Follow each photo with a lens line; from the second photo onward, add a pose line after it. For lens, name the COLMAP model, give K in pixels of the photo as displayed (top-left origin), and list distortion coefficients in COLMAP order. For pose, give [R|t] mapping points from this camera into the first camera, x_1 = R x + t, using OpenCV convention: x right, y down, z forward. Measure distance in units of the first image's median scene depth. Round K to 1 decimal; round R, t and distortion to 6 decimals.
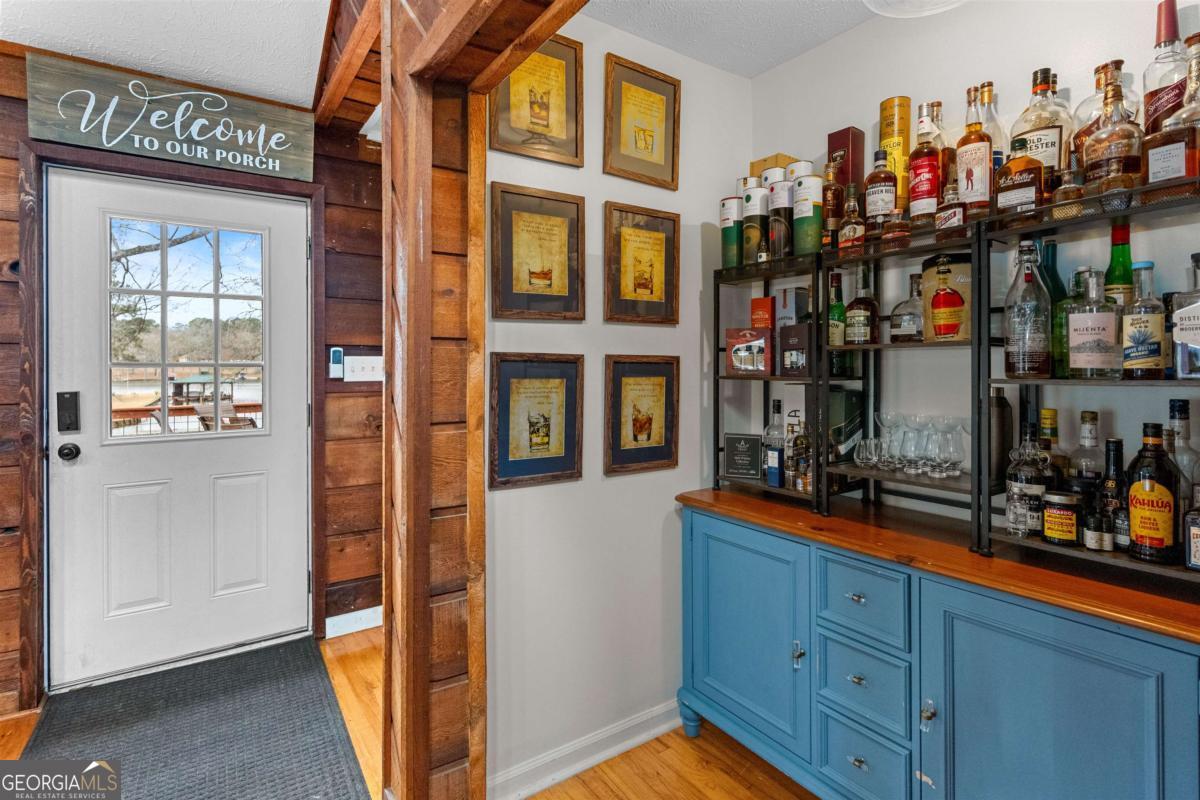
lens RADIAL K [[583.4, 0, 598.6], [0, 583.4, 370.4], [0, 0, 1]] dist [0.003447, -0.000484]
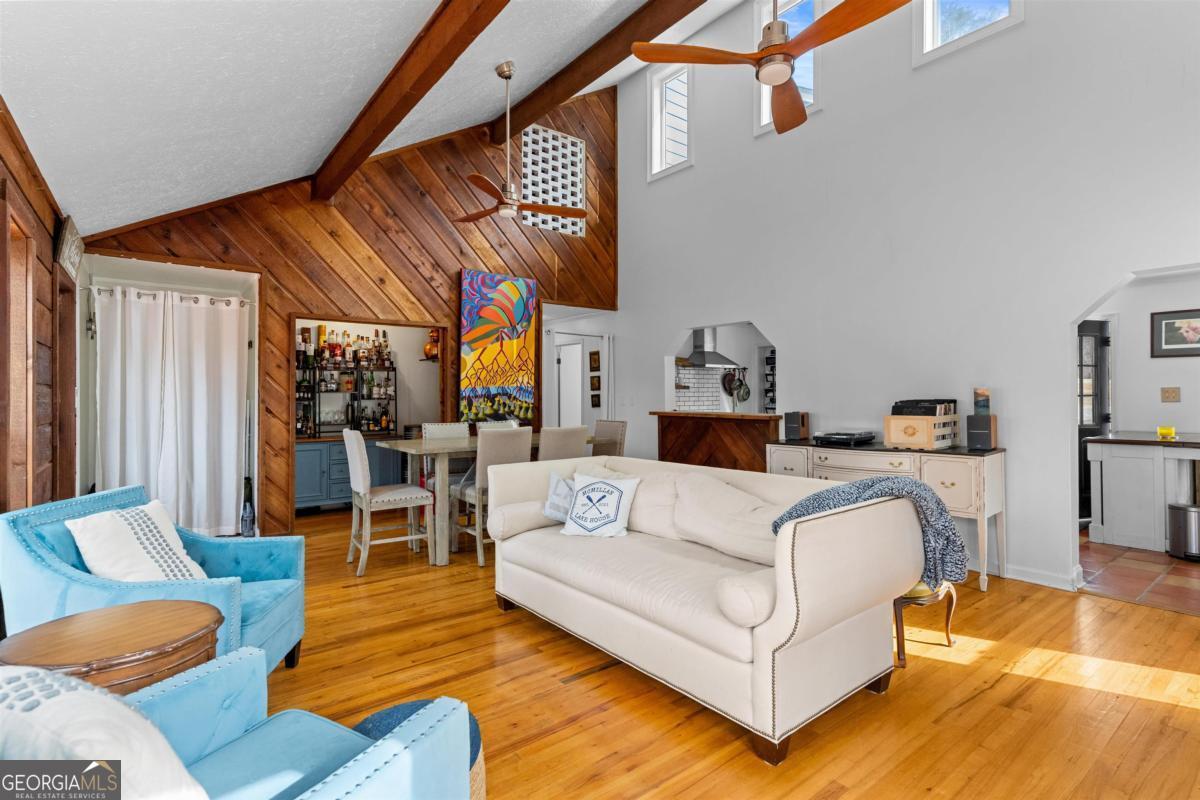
lens RADIAL K [[575.6, 0, 600.0], [0, 575.6, 400.0], [0, 0, 1]] dist [0.001457, -0.000036]
pose [[-0.058955, -0.002162, 0.998258, -3.657998], [0.002516, 0.999994, 0.002315, 0.008198], [-0.998257, 0.002648, -0.058949, -0.617565]]
